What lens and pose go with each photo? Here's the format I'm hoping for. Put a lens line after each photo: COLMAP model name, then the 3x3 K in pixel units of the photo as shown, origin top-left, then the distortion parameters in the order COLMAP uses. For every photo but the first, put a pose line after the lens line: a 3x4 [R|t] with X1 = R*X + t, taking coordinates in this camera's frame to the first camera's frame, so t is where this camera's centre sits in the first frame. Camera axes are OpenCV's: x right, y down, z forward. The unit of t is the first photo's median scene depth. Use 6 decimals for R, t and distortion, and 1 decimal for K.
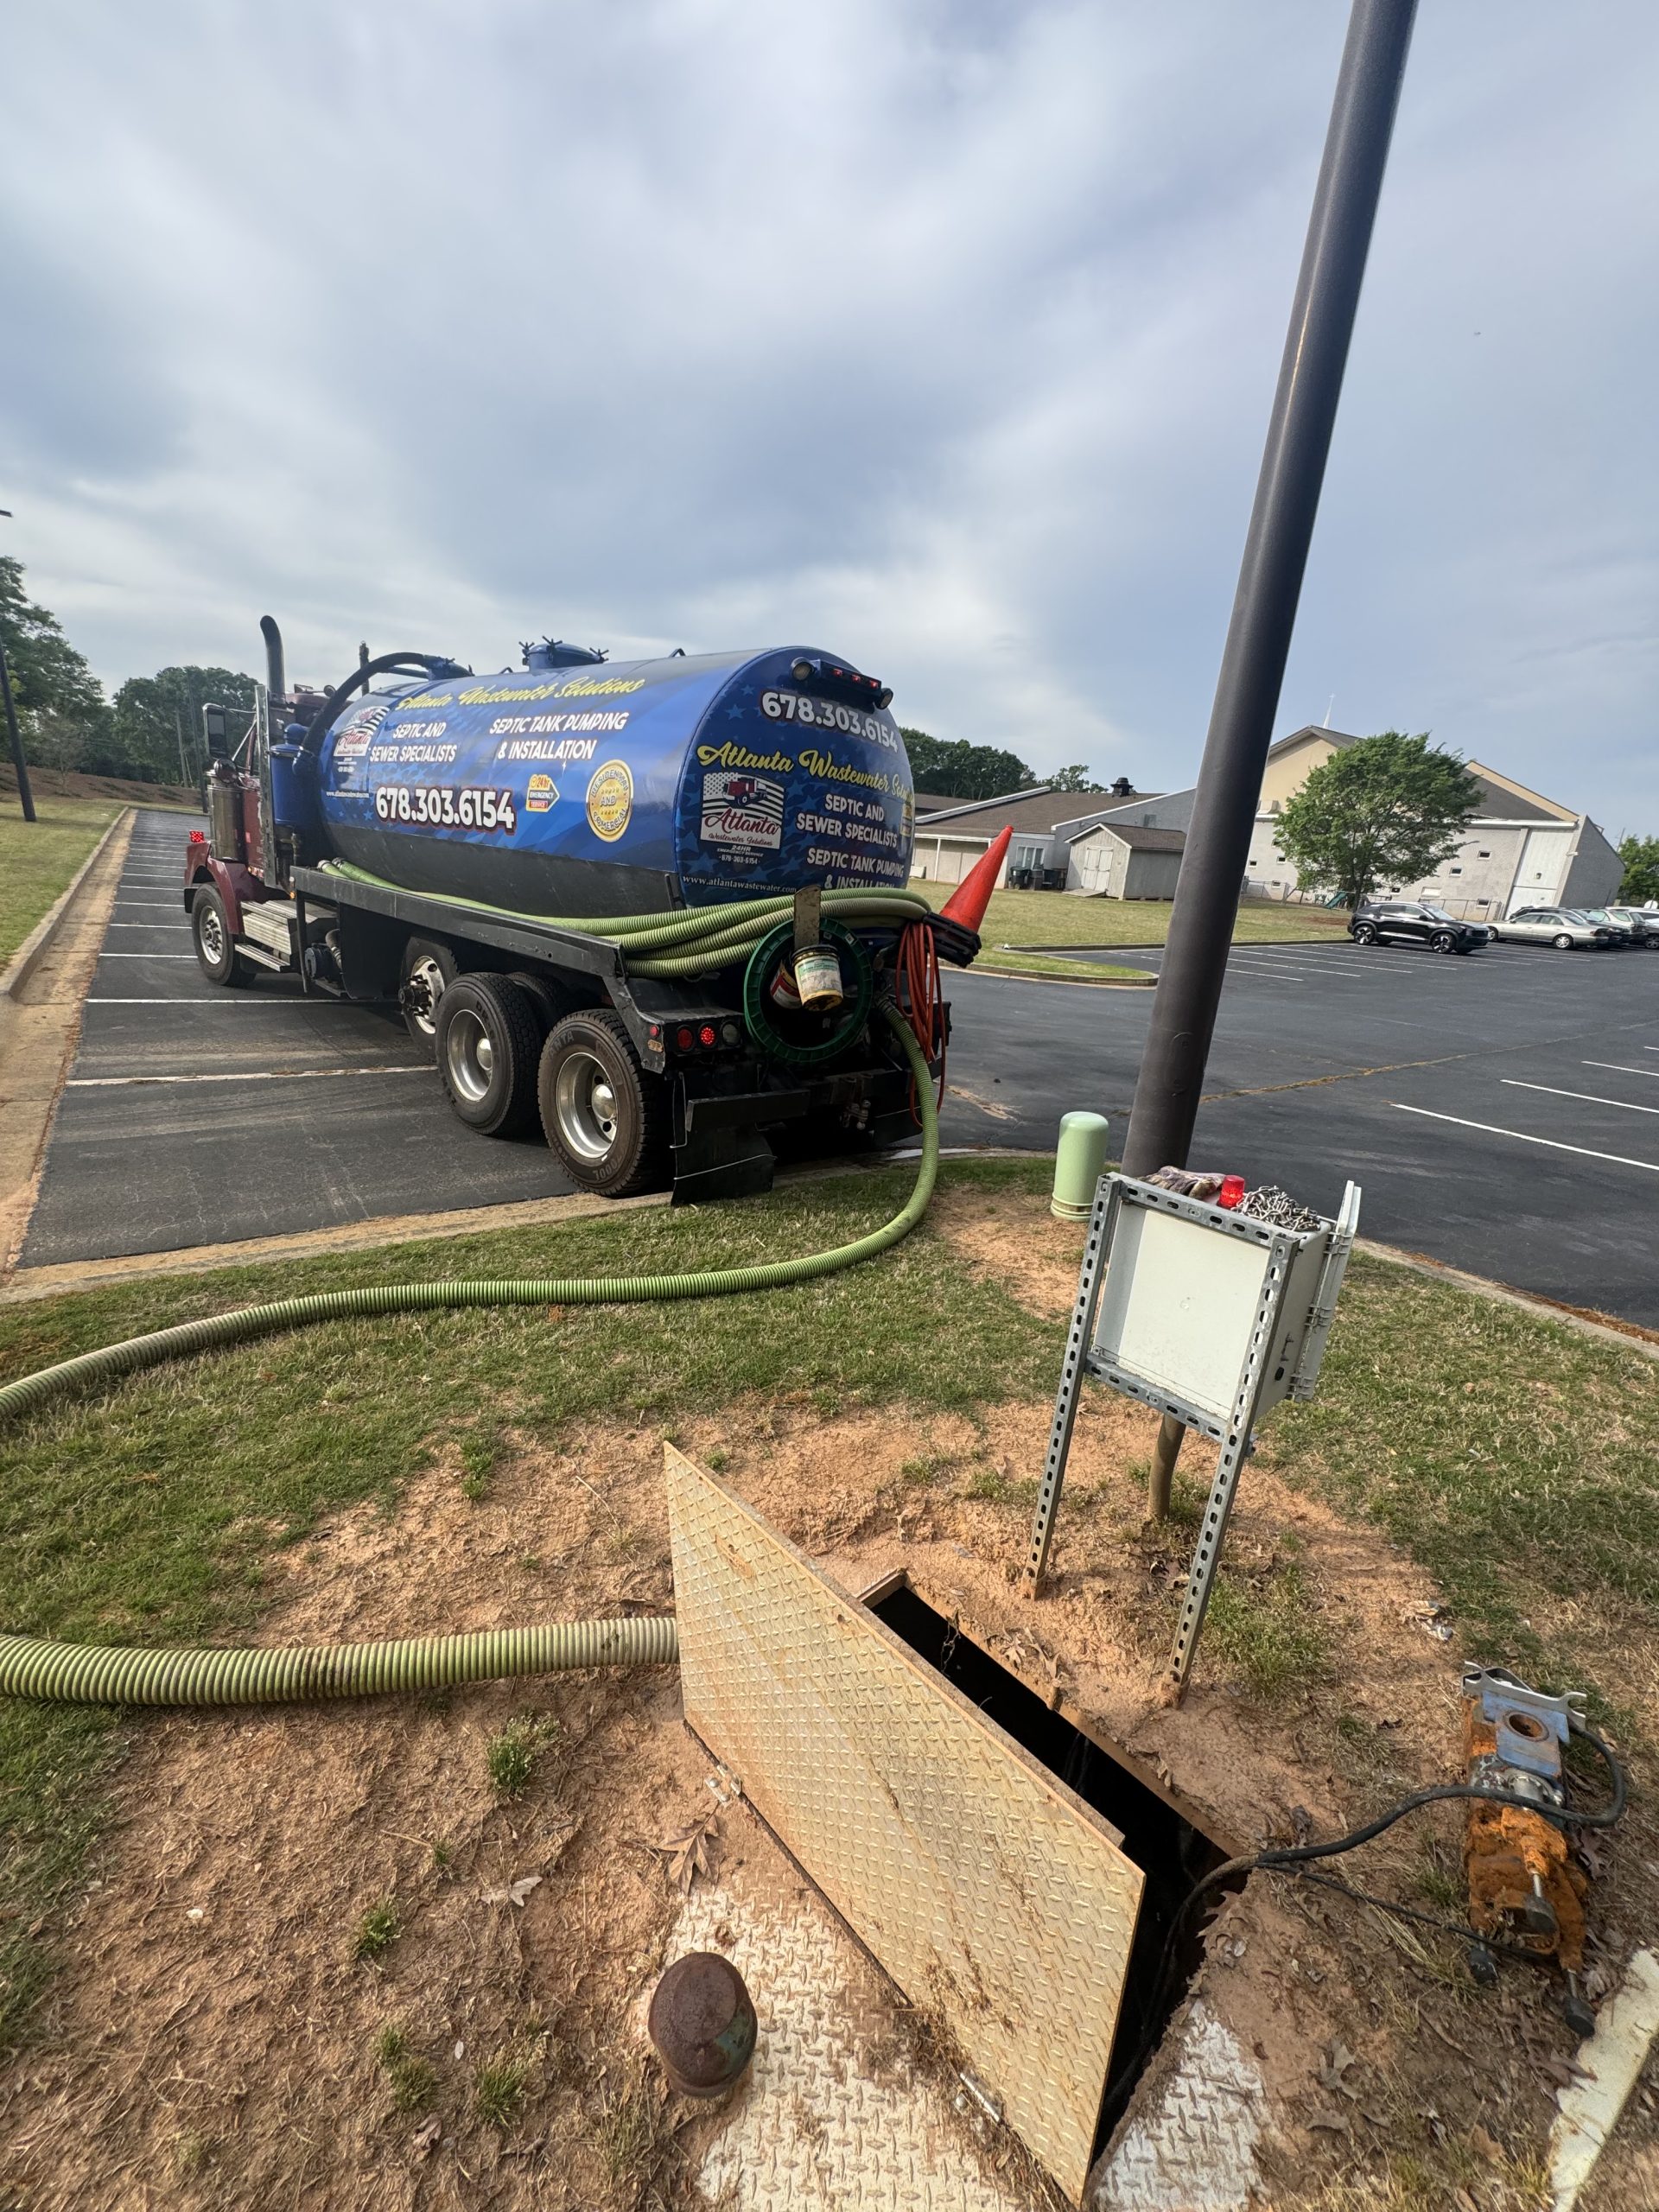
lens RADIAL K [[899.3, 0, 837.4], [0, 899.3, 1123.5], [0, 0, 1]] dist [0.001785, -0.000148]
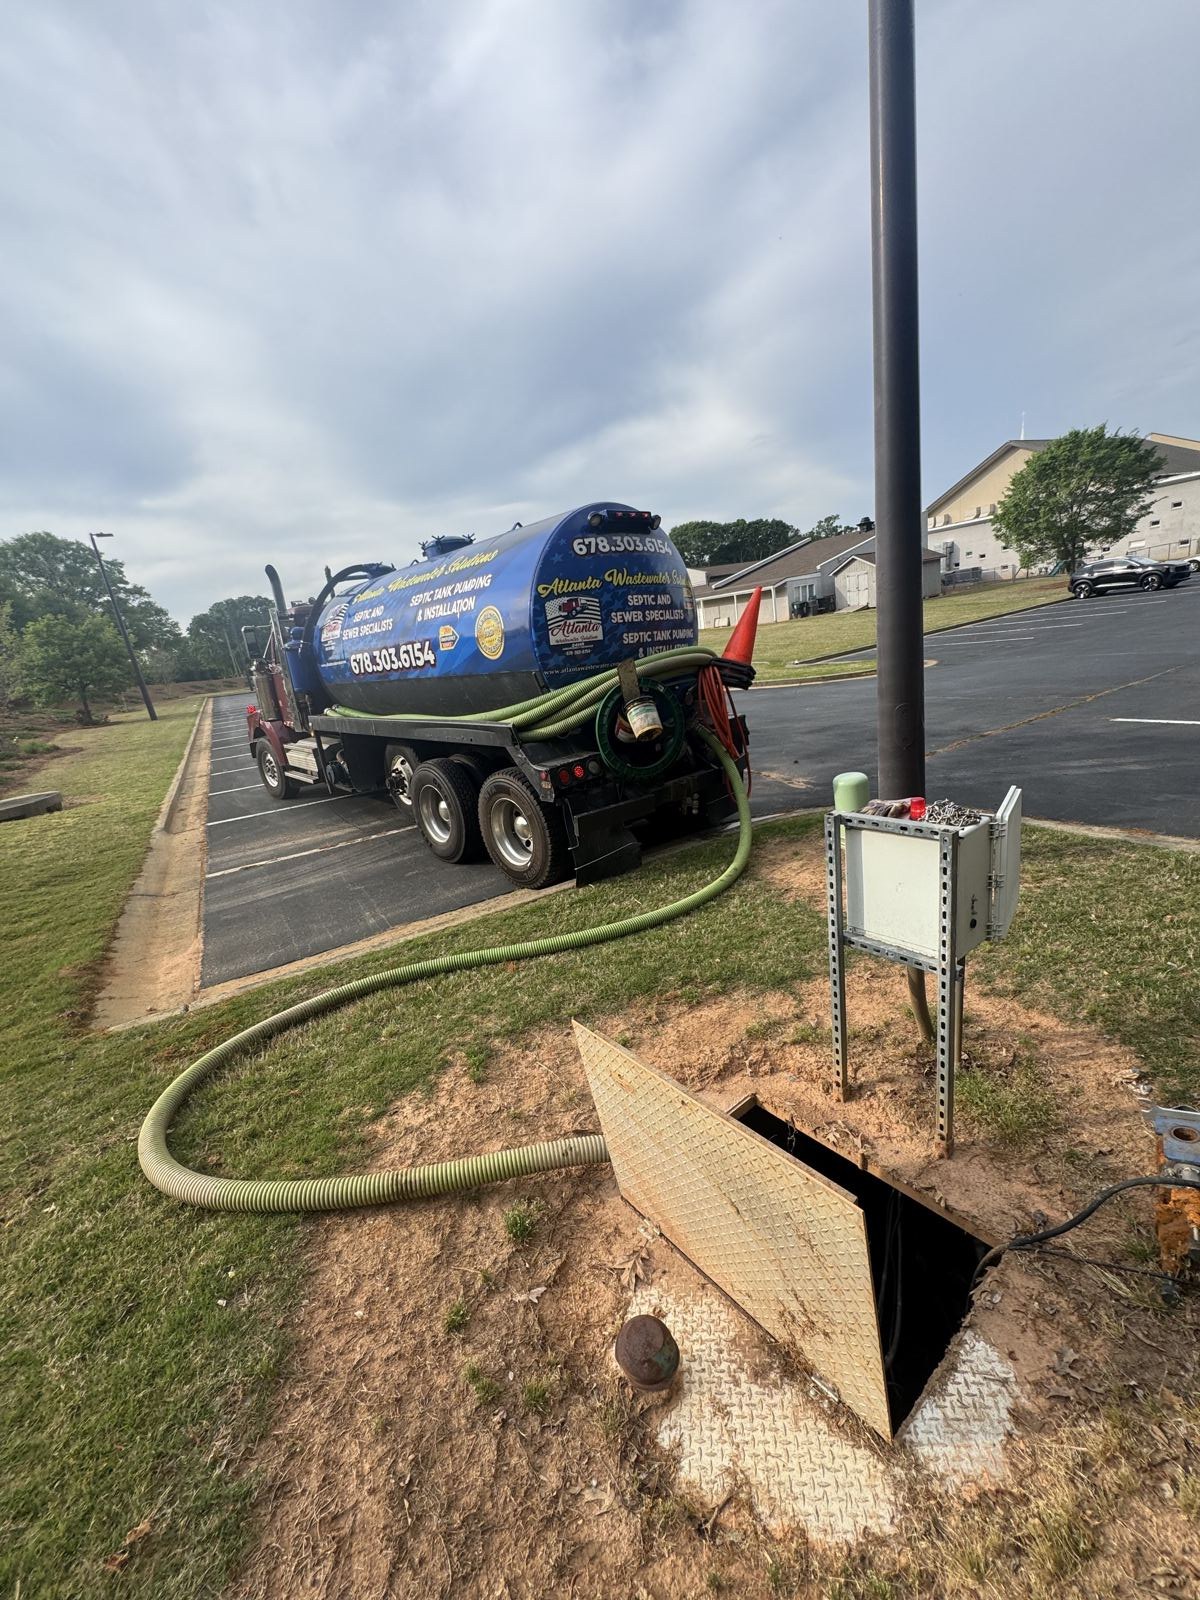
lens RADIAL K [[650.5, 0, 605.7], [0, 650.5, 812.6], [0, 0, 1]] dist [0.001785, -0.000148]
pose [[0.972095, -0.185004, -0.144236, 0.071762], [0.182776, 0.982737, -0.028661, 0.015394], [0.147049, 0.001498, 0.989128, -0.111783]]
